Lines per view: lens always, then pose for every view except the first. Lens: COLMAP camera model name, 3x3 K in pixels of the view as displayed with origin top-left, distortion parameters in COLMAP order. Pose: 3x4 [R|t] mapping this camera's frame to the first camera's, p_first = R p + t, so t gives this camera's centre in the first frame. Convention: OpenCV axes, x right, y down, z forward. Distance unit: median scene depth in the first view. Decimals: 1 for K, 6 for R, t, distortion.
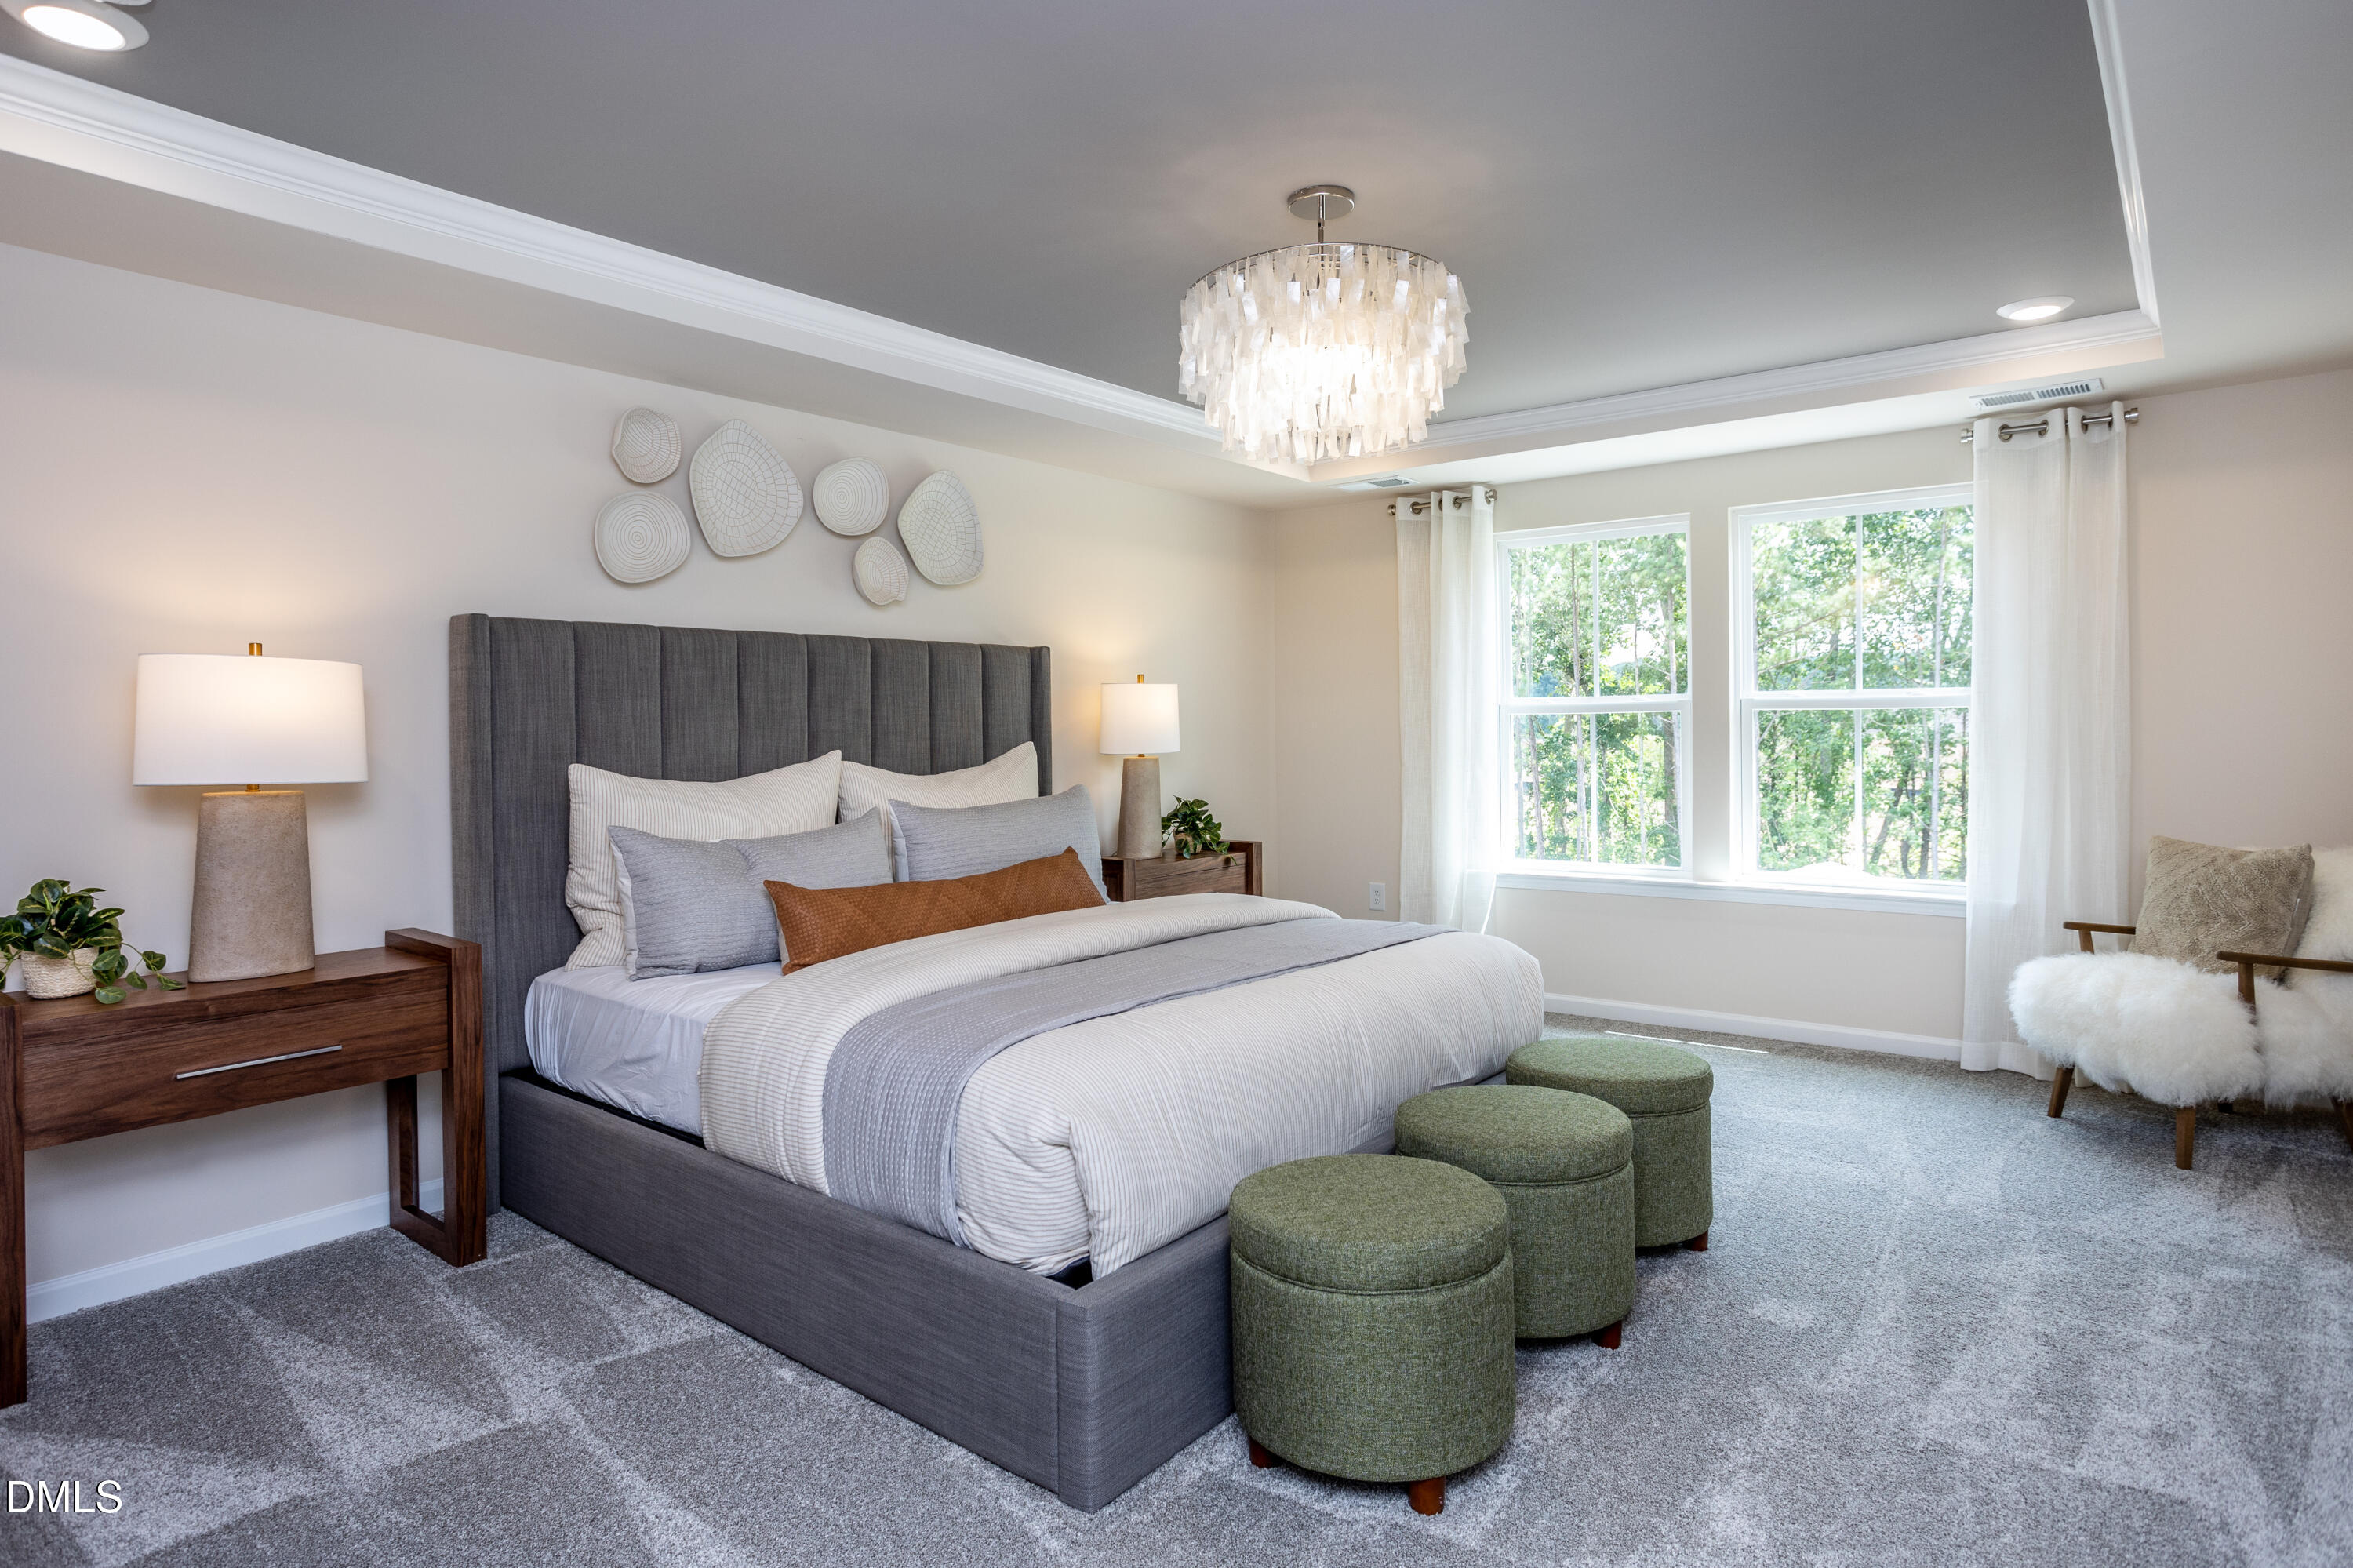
lens RADIAL K [[1289.2, 0, 1177.7], [0, 1289.2, 733.4], [0, 0, 1]] dist [-0.002792, -0.000460]
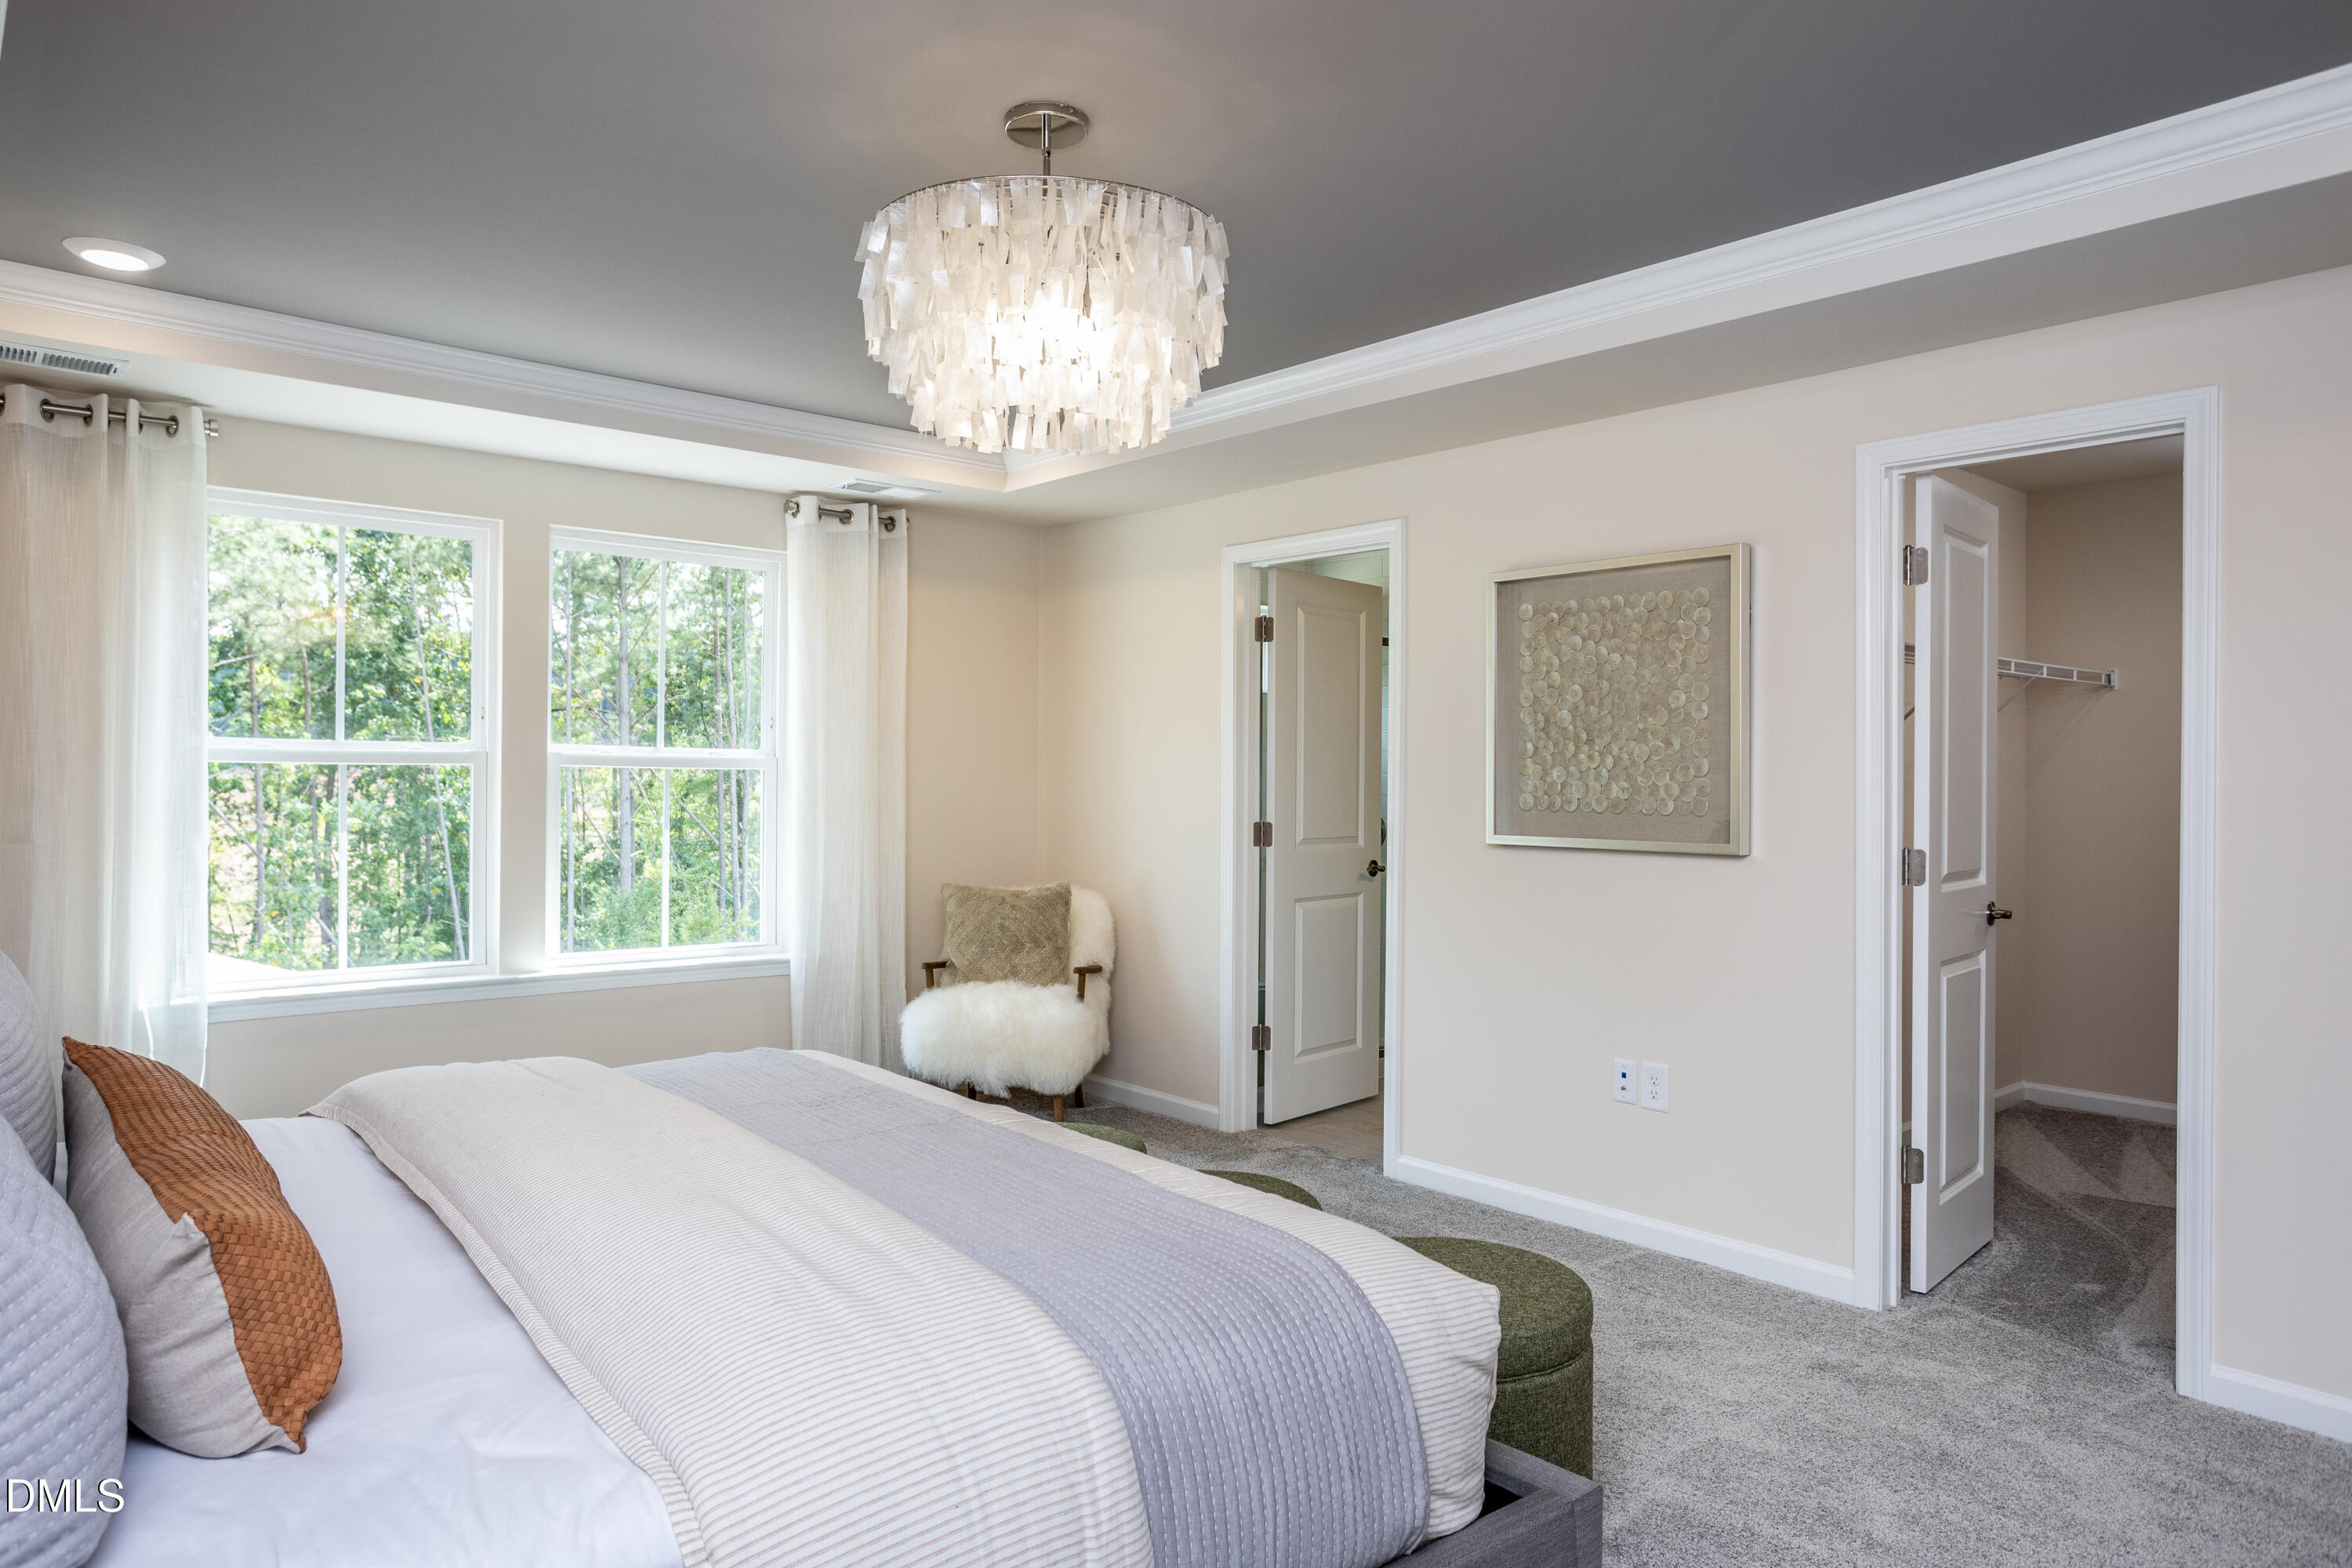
lens RADIAL K [[1470.9, 0, 1175.9], [0, 1470.9, 779.5], [0, 0, 1]] dist [-0.000604, -0.000322]
pose [[0.183406, 0.005781, 0.983020, -0.430695], [-0.008981, 0.999951, -0.004205, -0.010334], [-0.982996, -0.008057, 0.183448, 0.427678]]
